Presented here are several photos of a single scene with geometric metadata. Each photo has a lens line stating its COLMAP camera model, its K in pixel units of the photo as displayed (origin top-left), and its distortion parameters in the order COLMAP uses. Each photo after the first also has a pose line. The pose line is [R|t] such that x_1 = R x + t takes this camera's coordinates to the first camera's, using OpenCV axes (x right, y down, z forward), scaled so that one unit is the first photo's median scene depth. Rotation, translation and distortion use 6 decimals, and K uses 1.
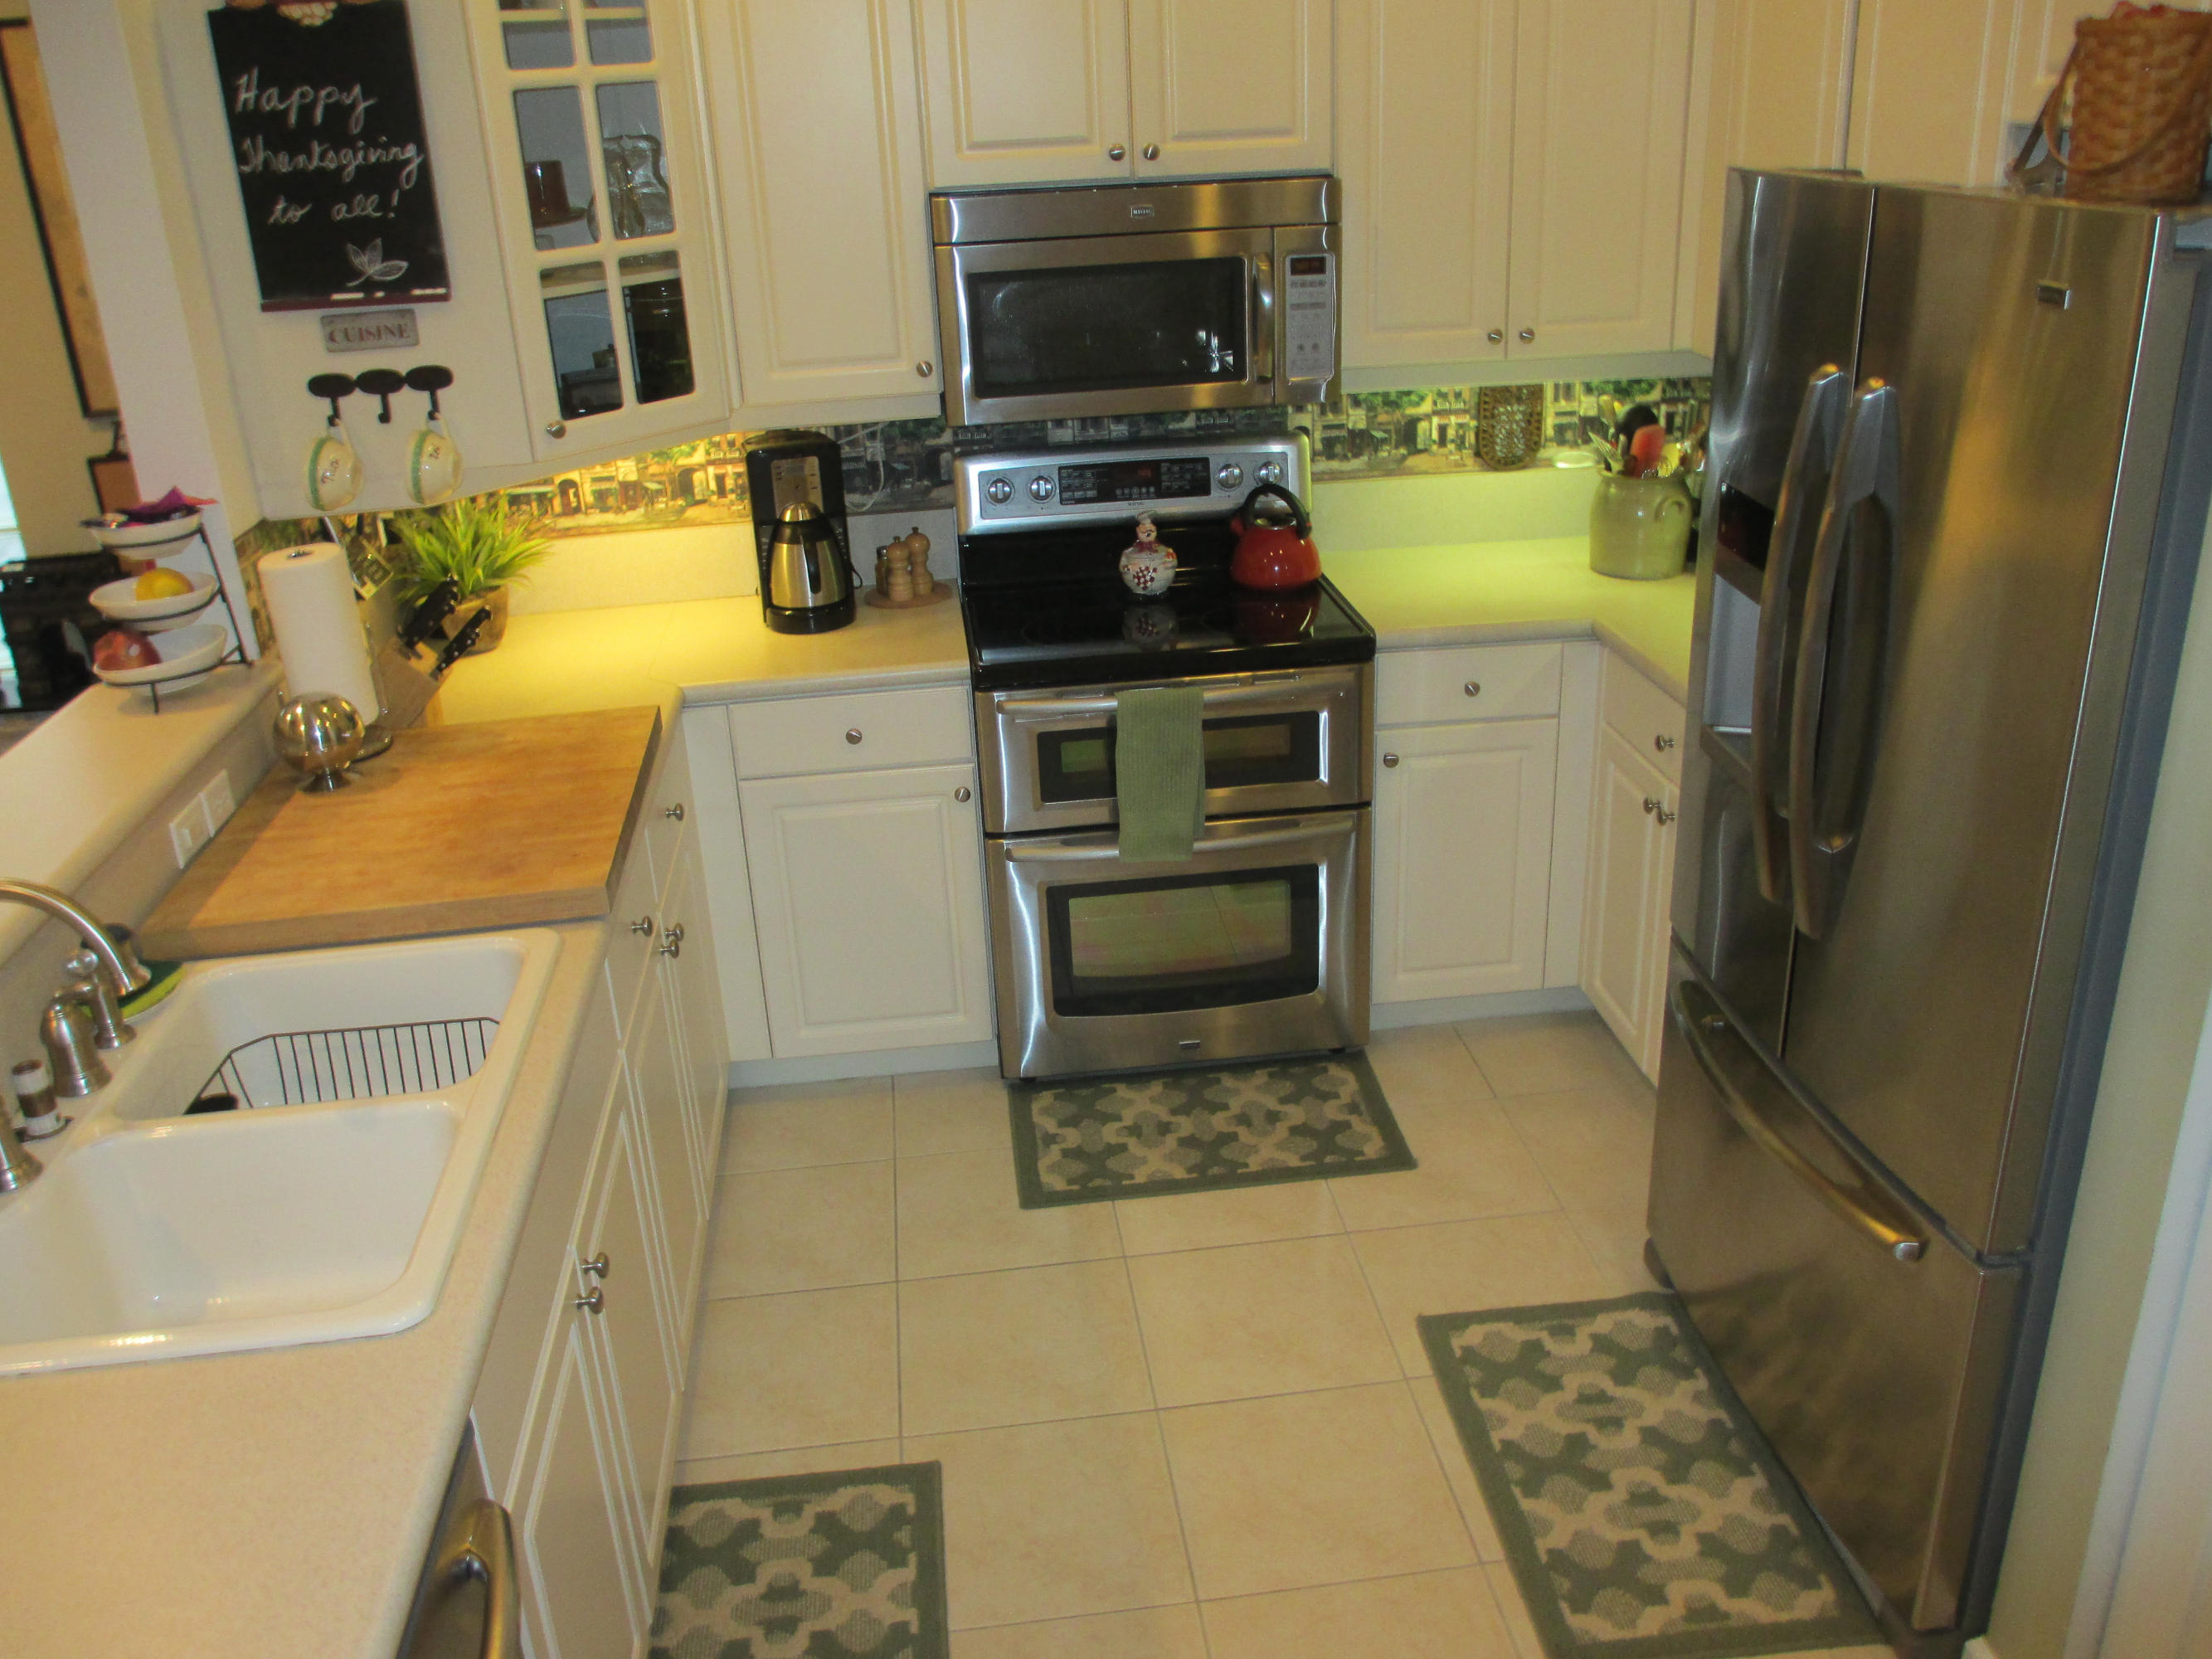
lens RADIAL K [[1819.5, 0, 1105.2], [0, 1819.5, 819.7], [0, 0, 1]] dist [-0.074167, 0.030193]
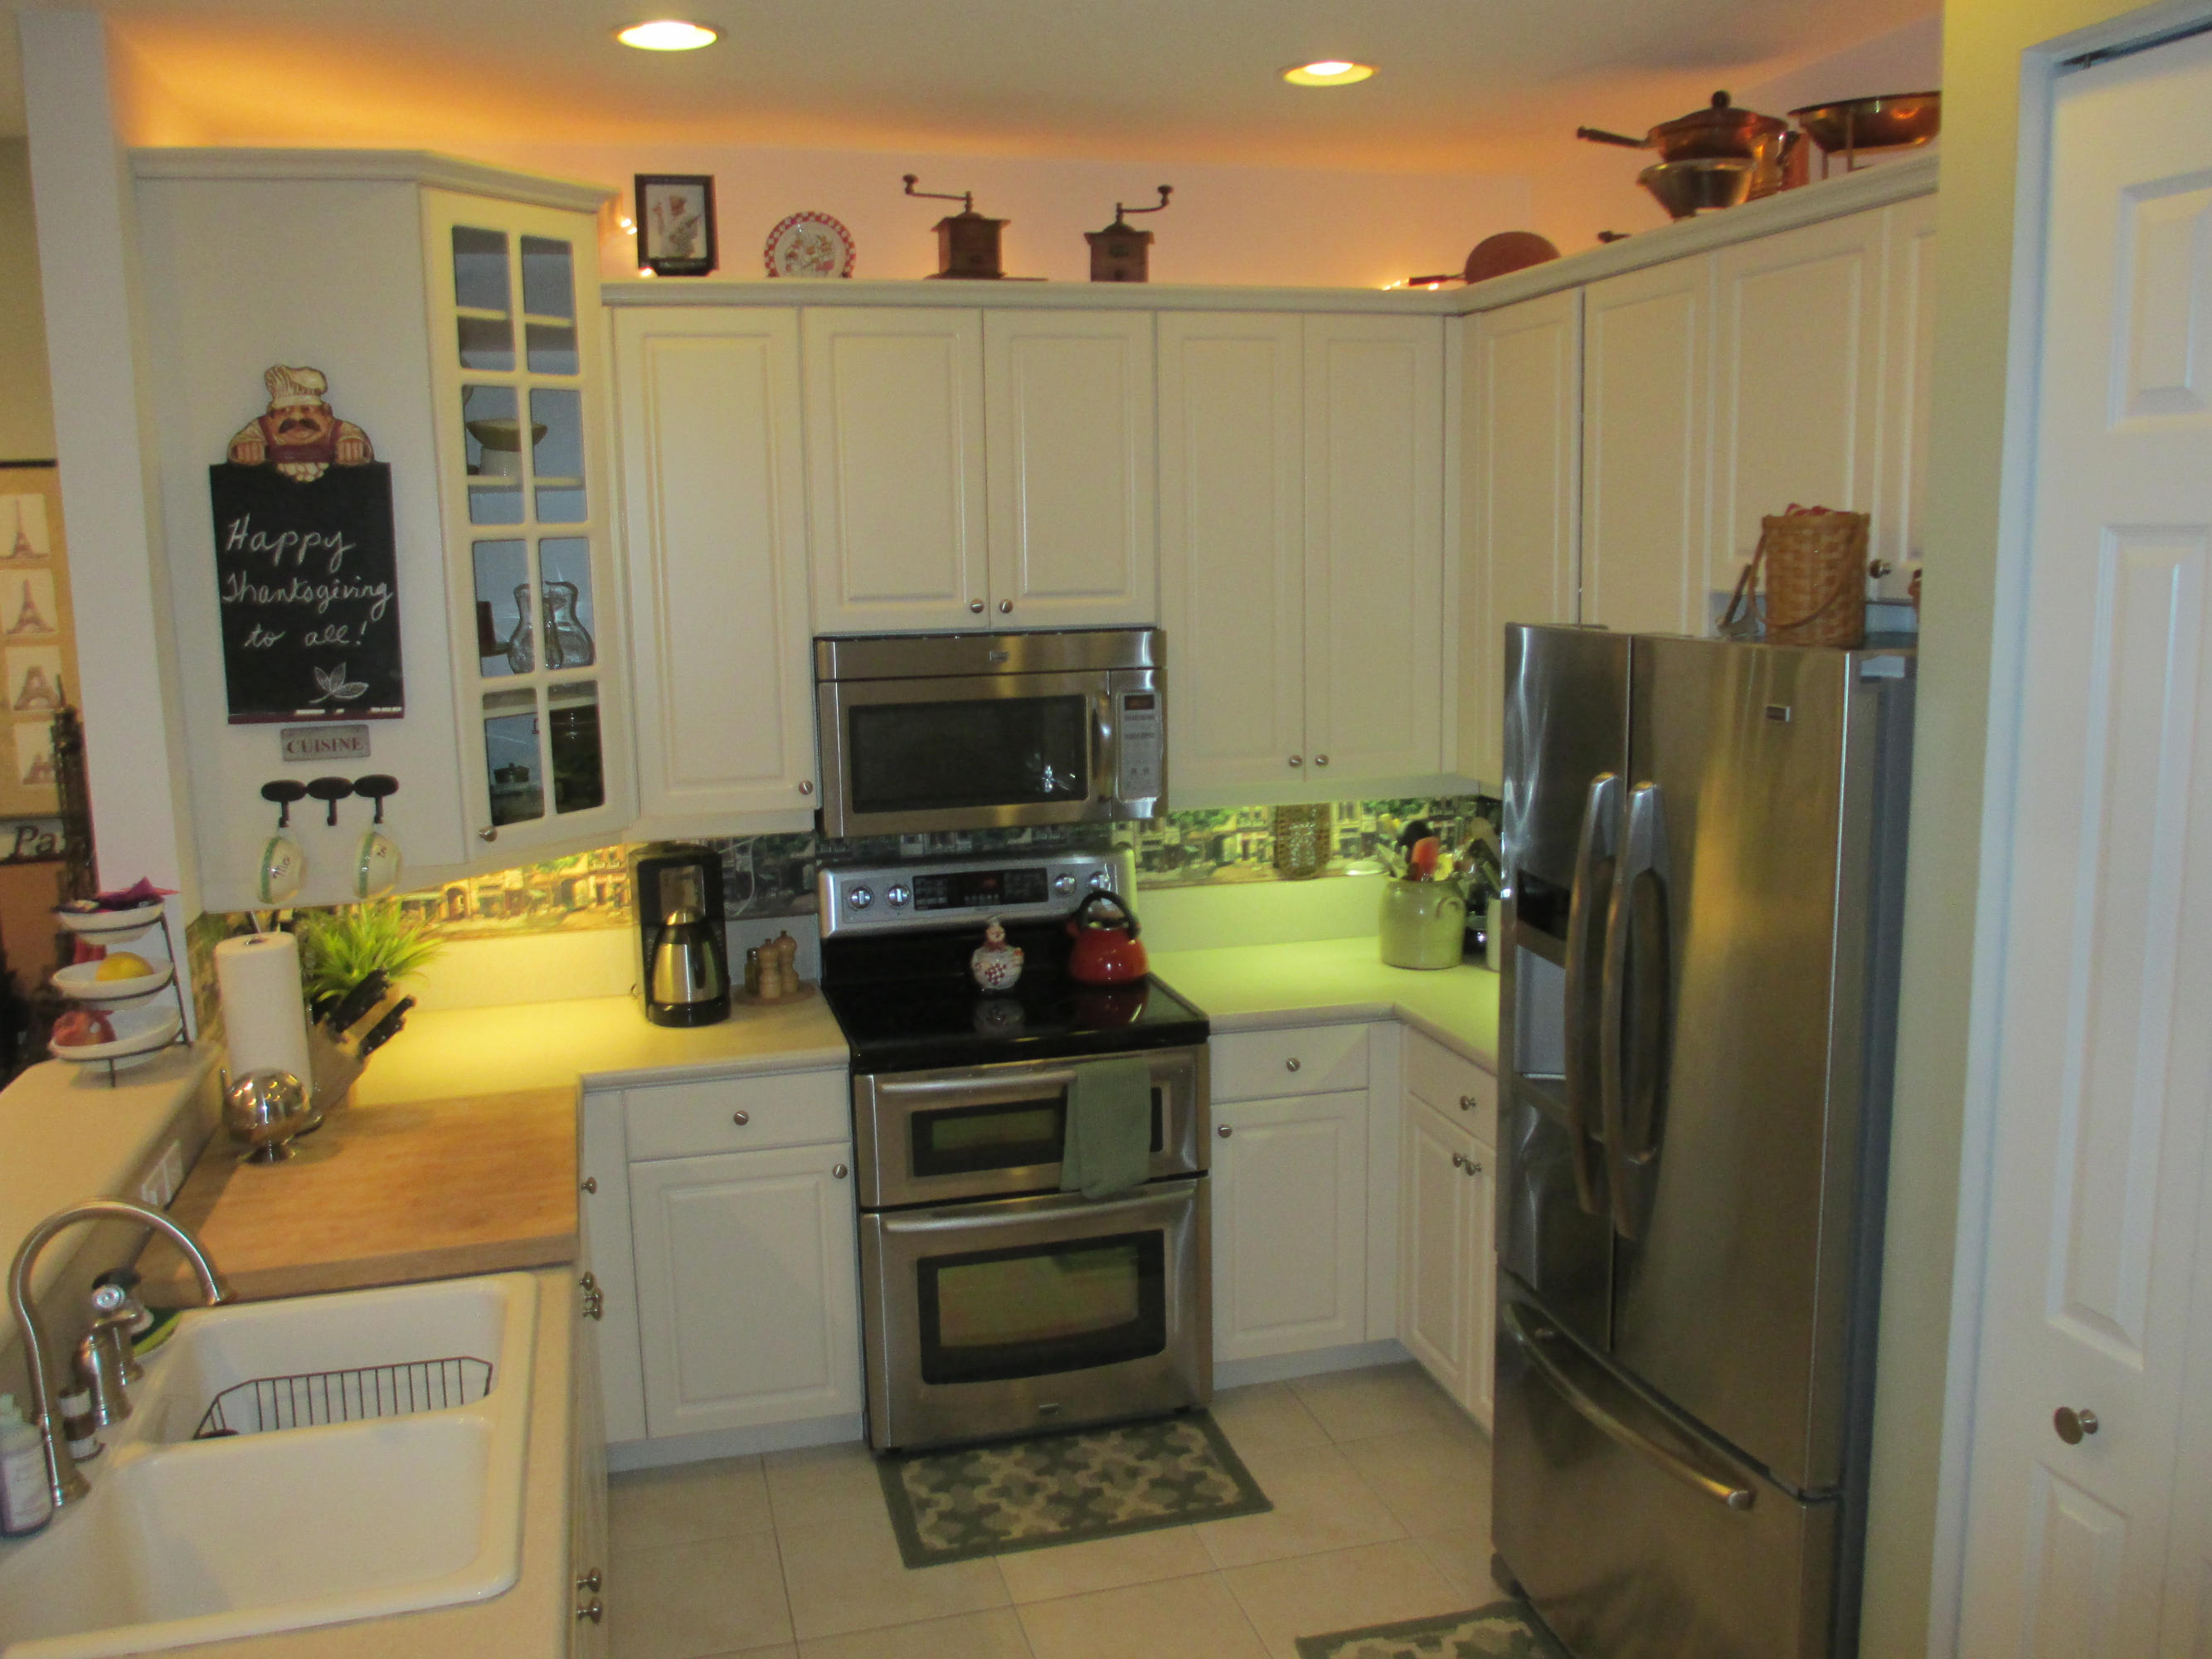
lens RADIAL K [[1819.5, 0, 1105.2], [0, 1819.5, 819.7], [0, 0, 1]] dist [-0.074167, 0.030193]
pose [[0.987971, 0.001851, 0.154627, -0.091551], [0.035481, 0.970538, -0.238322, 0.046149], [-0.150512, 0.240942, 0.958798, -0.106078]]
